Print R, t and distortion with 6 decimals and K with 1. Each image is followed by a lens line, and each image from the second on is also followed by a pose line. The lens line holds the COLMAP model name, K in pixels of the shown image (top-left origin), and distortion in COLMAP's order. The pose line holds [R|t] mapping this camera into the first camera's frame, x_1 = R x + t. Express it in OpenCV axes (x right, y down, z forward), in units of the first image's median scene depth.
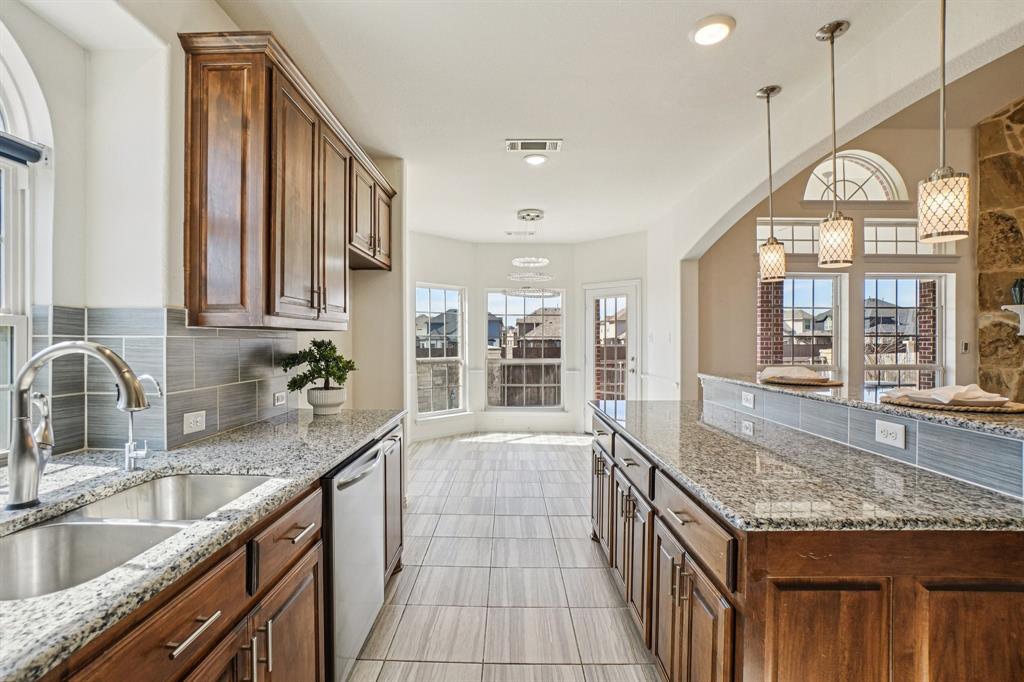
lens RADIAL K [[464.2, 0, 495.4], [0, 464.2, 344.3], [0, 0, 1]] dist [-0.038194, 0.014480]
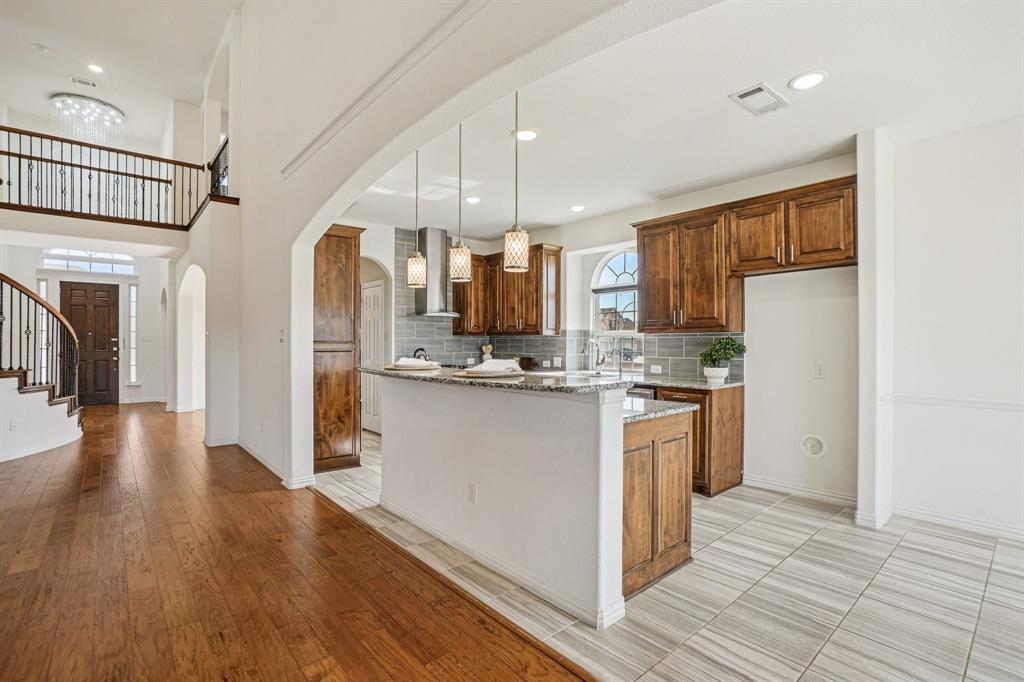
lens RADIAL K [[471.8, 0, 516.8], [0, 471.8, 342.0], [0, 0, 1]] dist [-0.029479, 0.001028]
pose [[-0.720454, 0.003158, -0.693496, 1.250734], [-0.003485, 0.999961, 0.008174, 0.000341], [0.693494, 0.008306, -0.720414, 1.663618]]
